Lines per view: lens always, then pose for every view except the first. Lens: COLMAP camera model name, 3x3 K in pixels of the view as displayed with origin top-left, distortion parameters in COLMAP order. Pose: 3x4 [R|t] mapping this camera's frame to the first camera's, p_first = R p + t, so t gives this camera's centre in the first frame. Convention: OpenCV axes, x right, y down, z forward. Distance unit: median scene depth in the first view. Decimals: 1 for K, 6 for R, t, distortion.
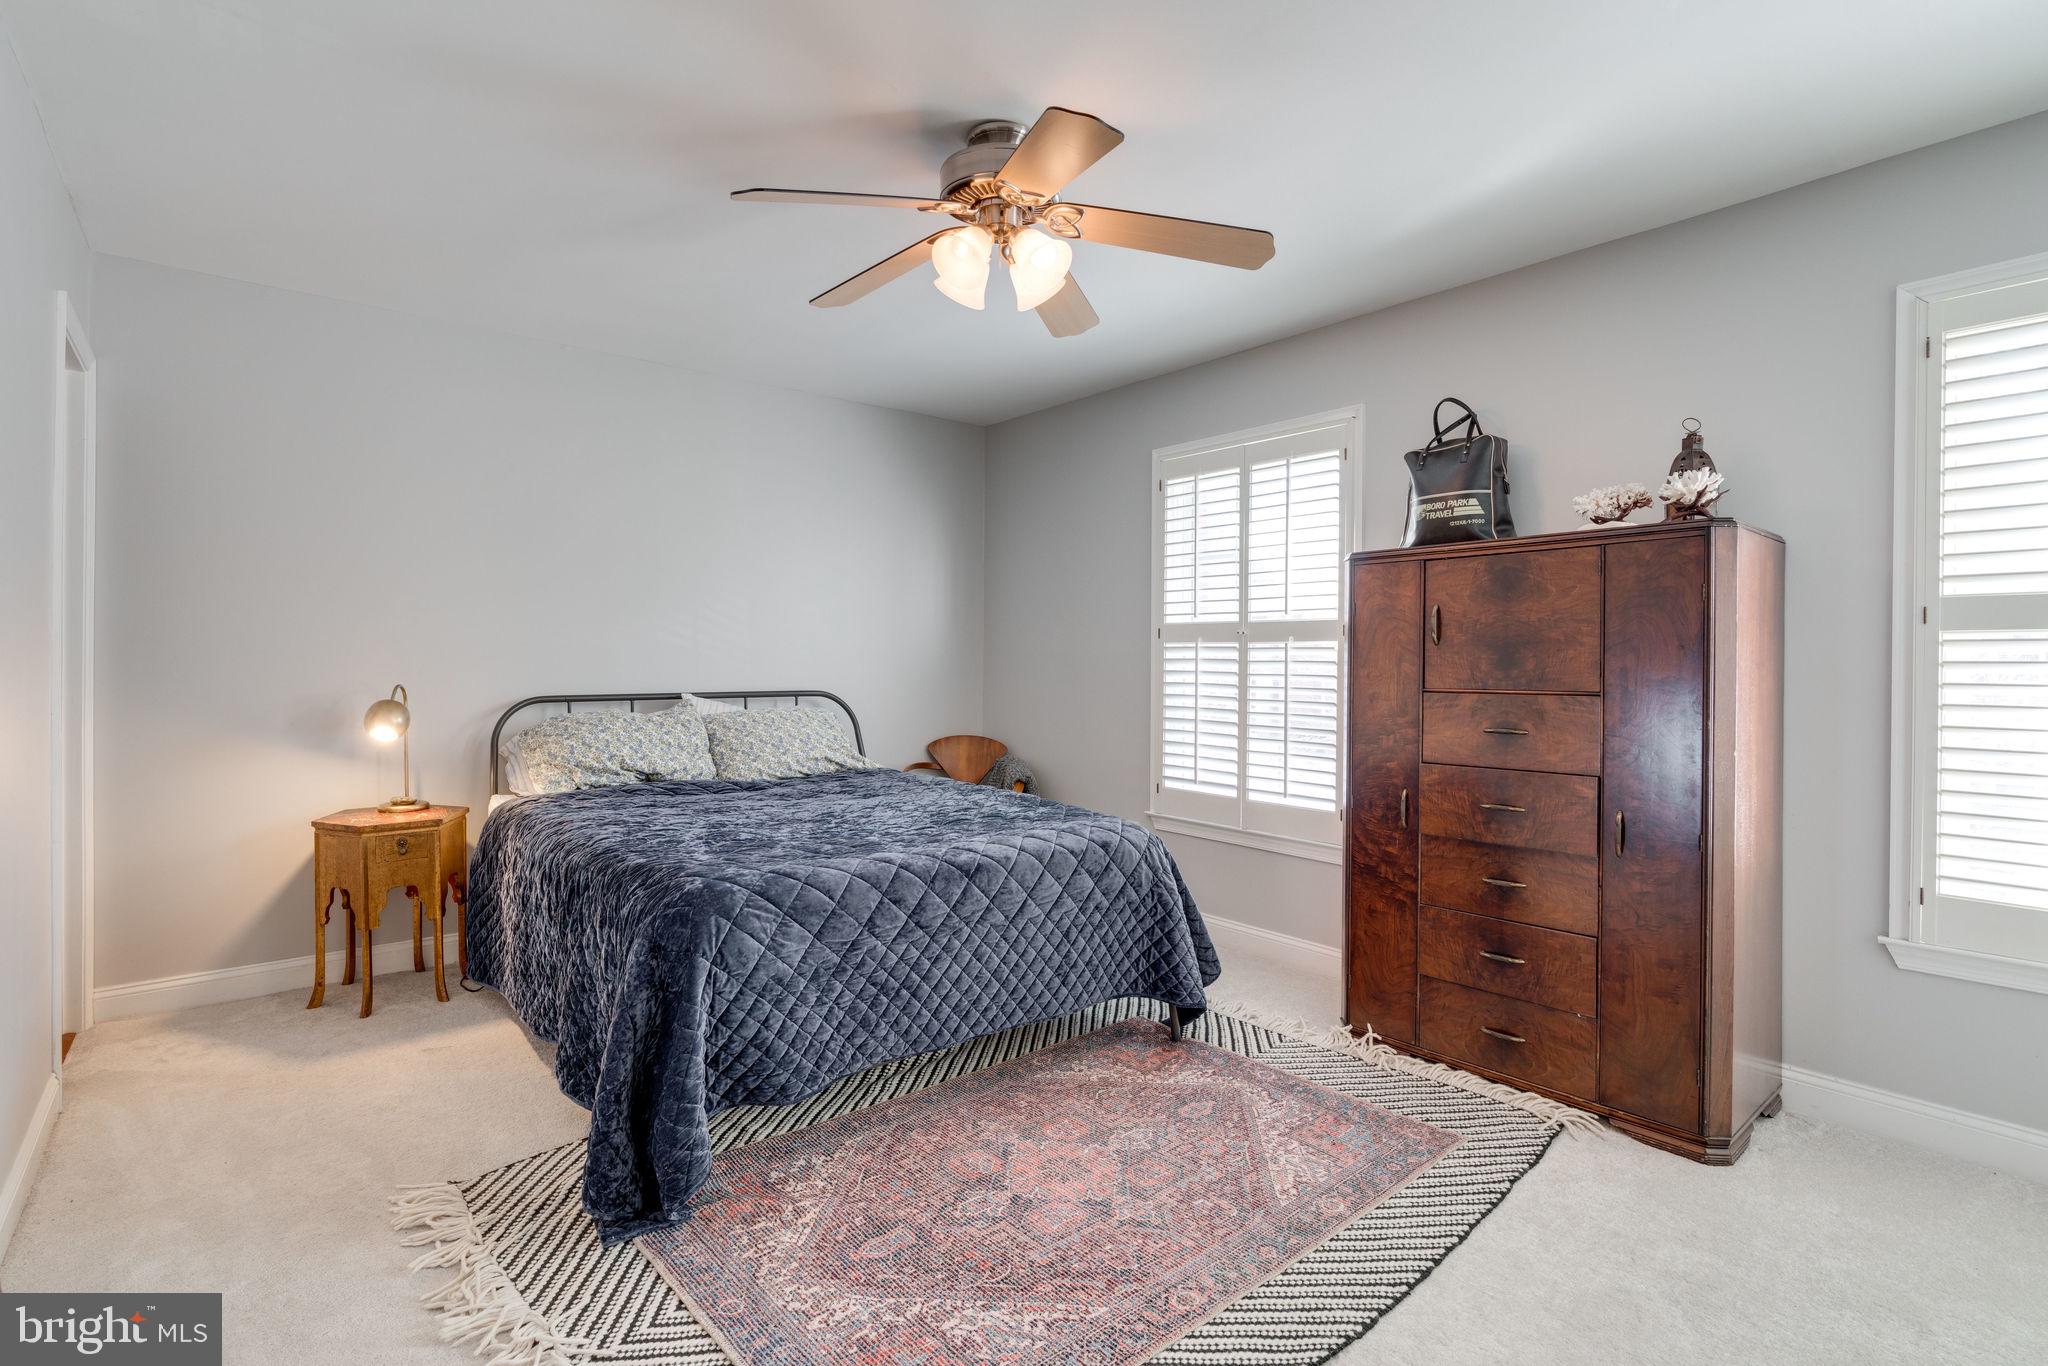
lens RADIAL K [[945.0, 0, 1026.0], [0, 945.0, 673.3], [0, 0, 1]] dist [-0.011987, 0.002743]
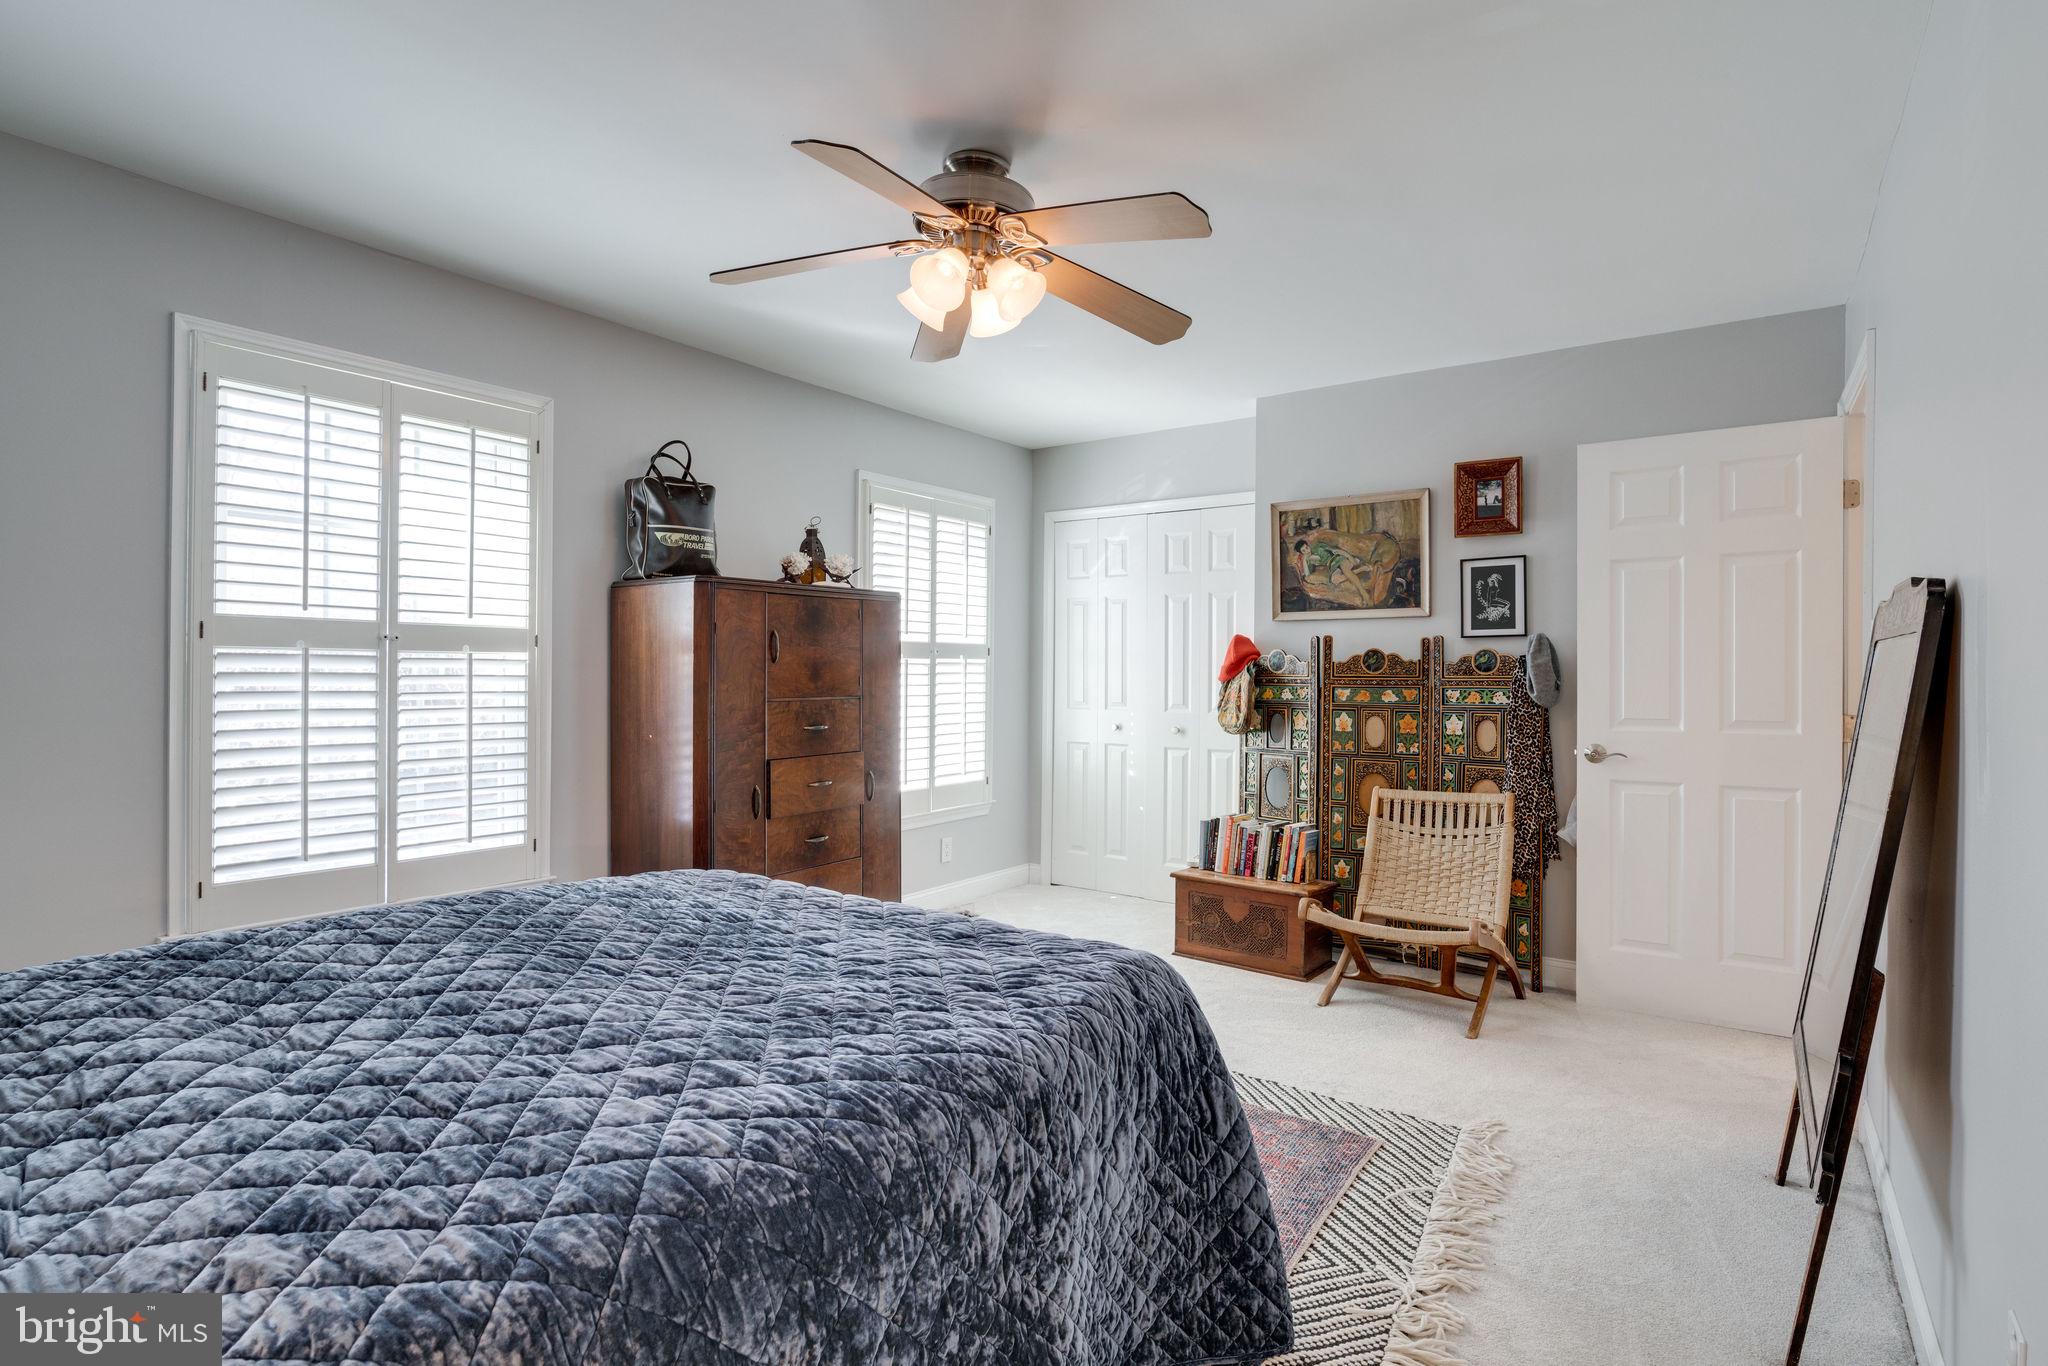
lens RADIAL K [[945.0, 0, 1032.2], [0, 945.0, 674.0], [0, 0, 1]] dist [-0.011987, 0.002743]
pose [[-0.223726, -0.000043, 0.974652, -0.665890], [0.015664, 0.999871, 0.003639, -0.009748], [-0.974526, 0.016081, -0.223696, 0.750531]]
